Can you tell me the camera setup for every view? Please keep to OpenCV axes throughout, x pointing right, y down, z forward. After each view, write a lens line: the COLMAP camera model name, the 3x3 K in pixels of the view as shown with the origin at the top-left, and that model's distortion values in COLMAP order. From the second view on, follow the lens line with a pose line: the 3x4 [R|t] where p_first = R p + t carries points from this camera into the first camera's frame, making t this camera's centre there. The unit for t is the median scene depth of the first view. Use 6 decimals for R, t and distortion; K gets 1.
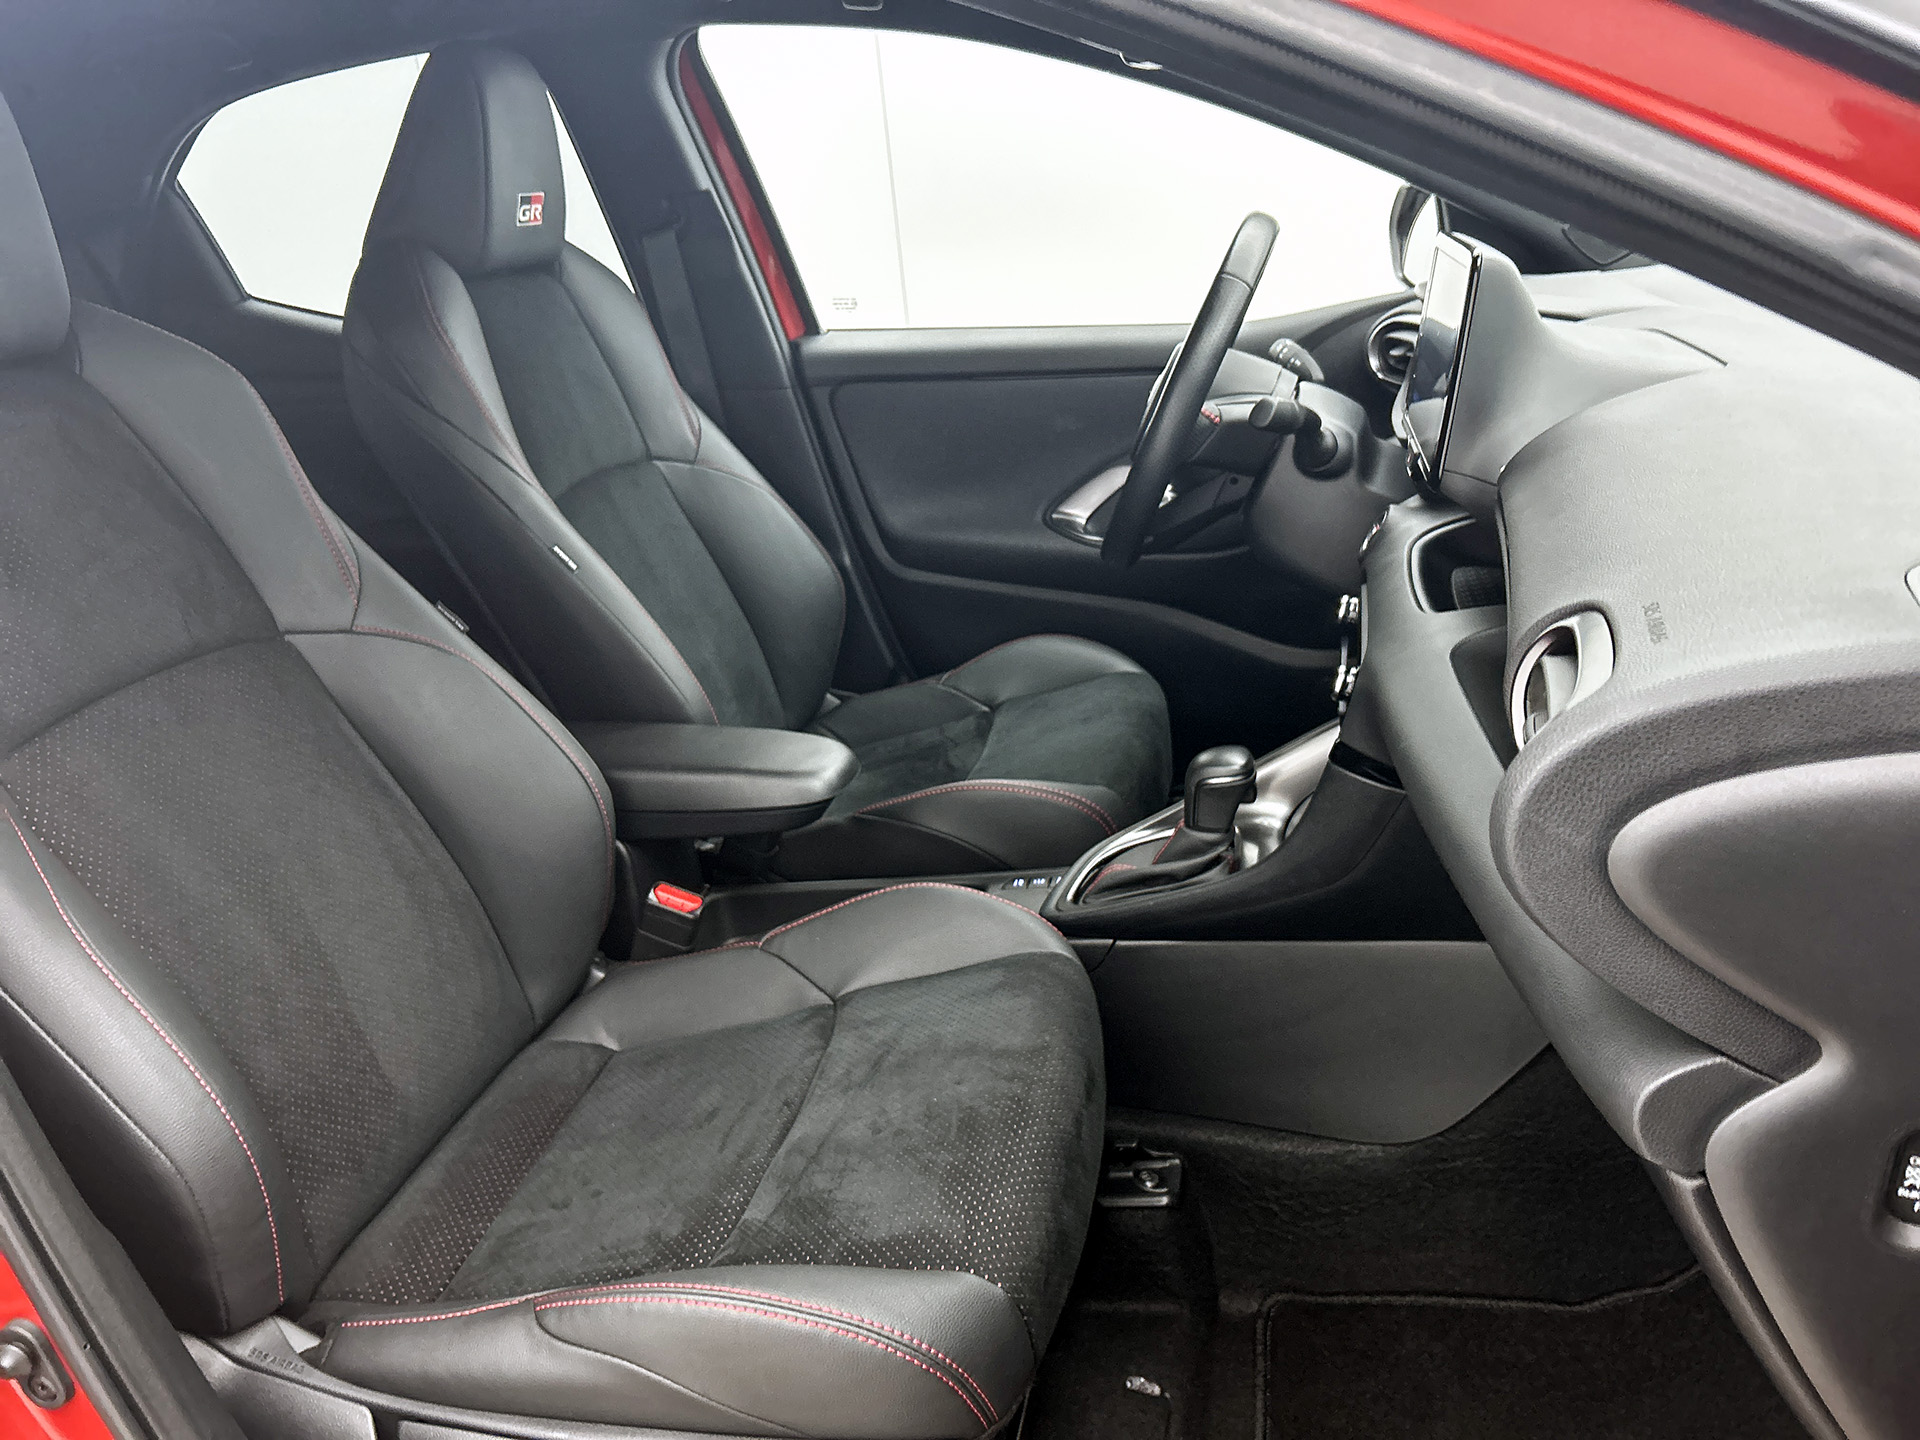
lens RADIAL K [[1453.3, 0, 1013.3], [0, 1453.3, 753.5], [0, 0, 1]] dist [0.040645, -0.027018]
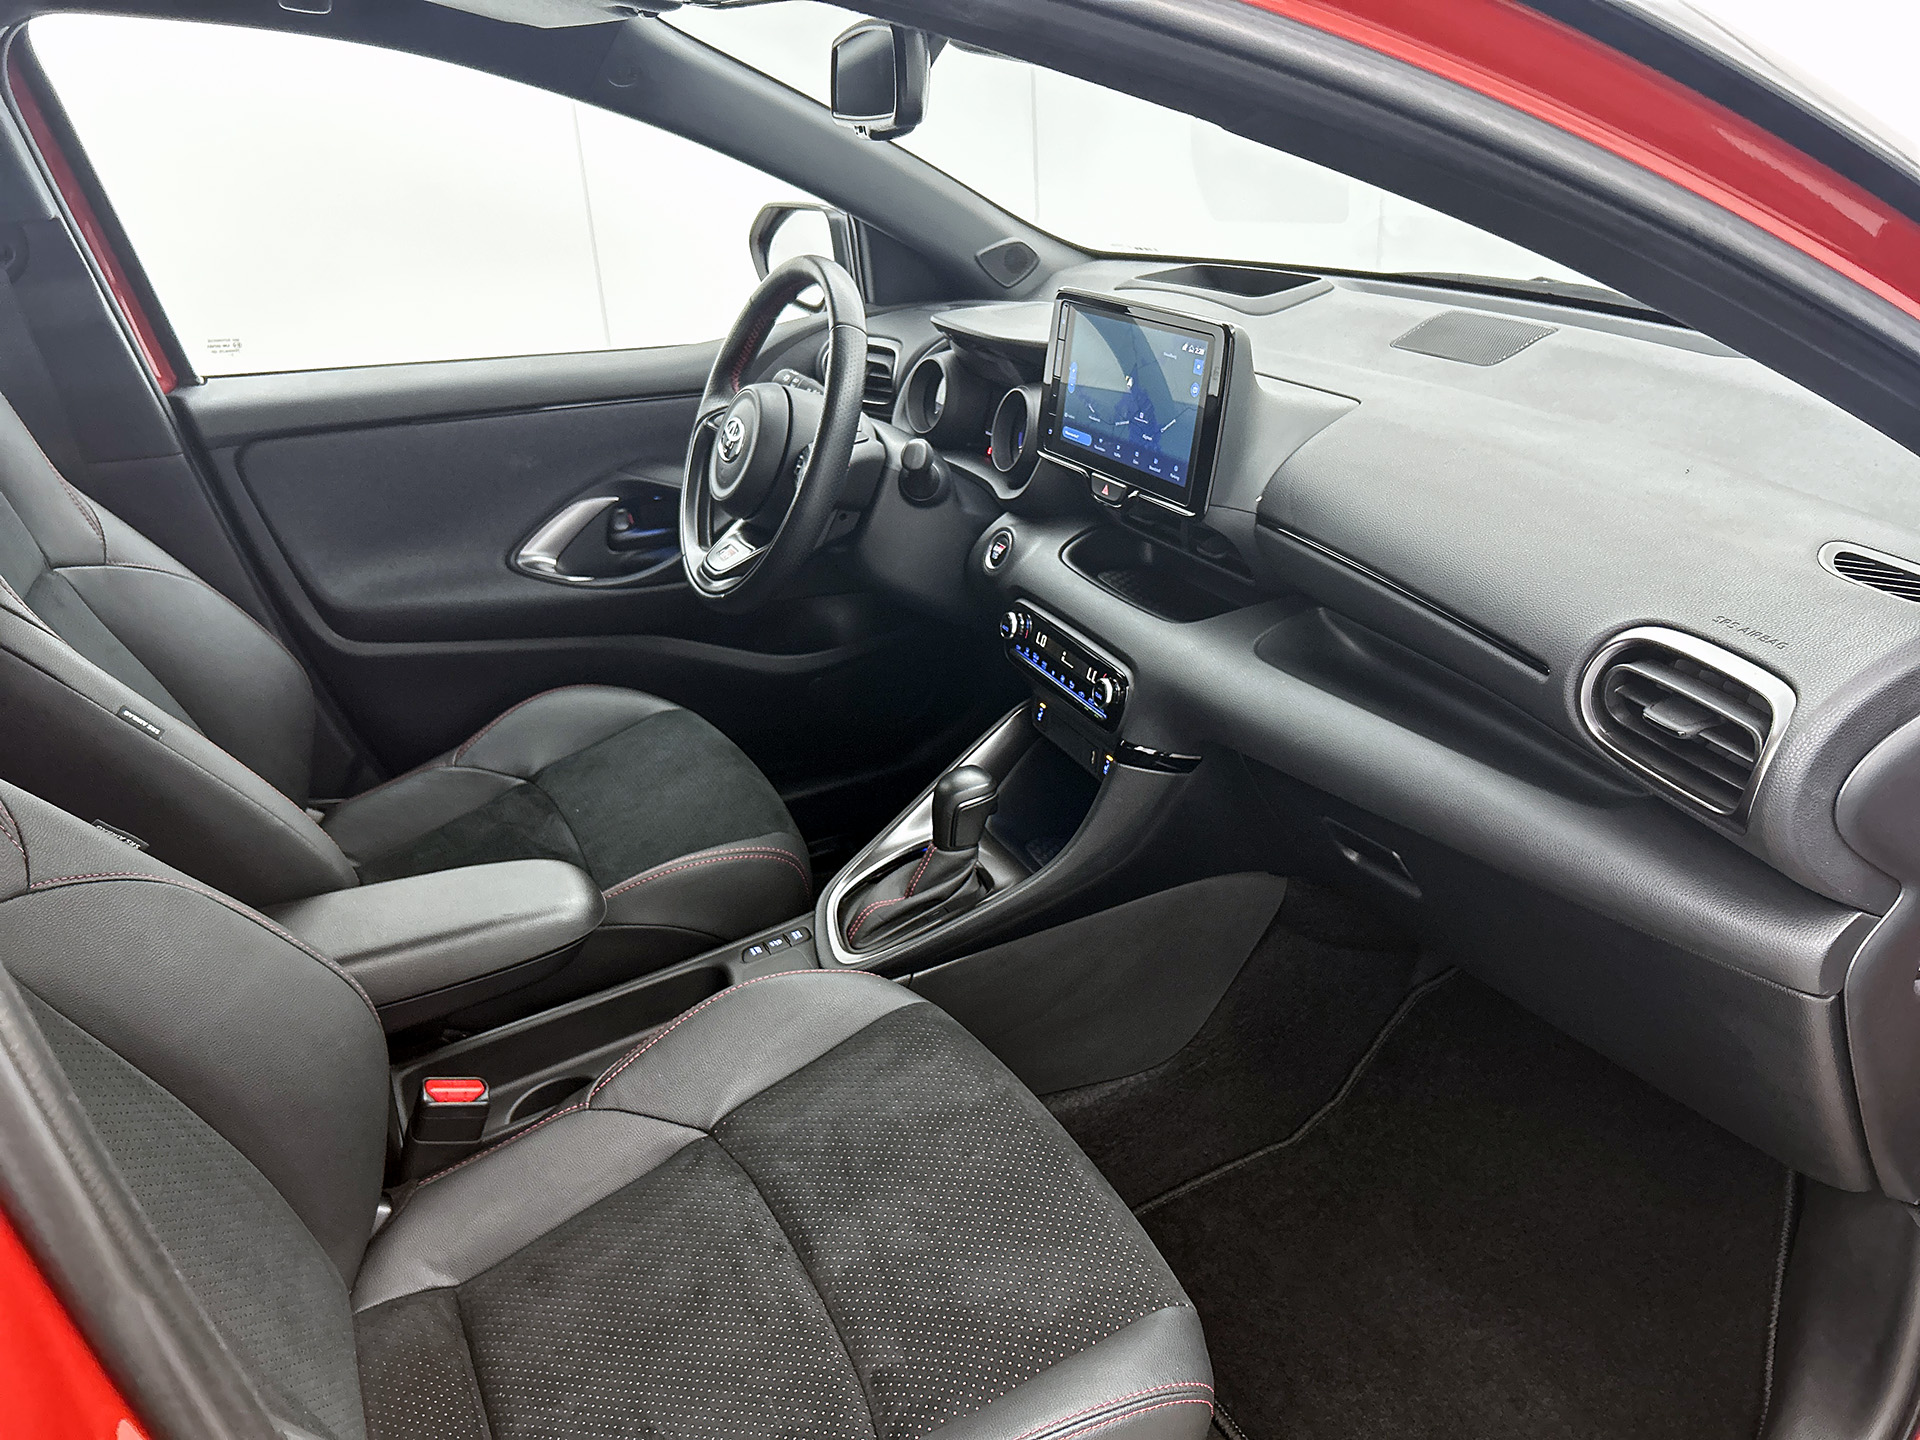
lens RADIAL K [[1453.3, 0, 975.9], [0, 1453.3, 725.6], [0, 0, 1]] dist [0.040645, -0.027018]
pose [[0.780428, -0.209432, 0.589126, -0.338745], [0.196365, 0.976658, 0.087068, -0.091303], [-0.593610, 0.047733, 0.803336, 0.092691]]
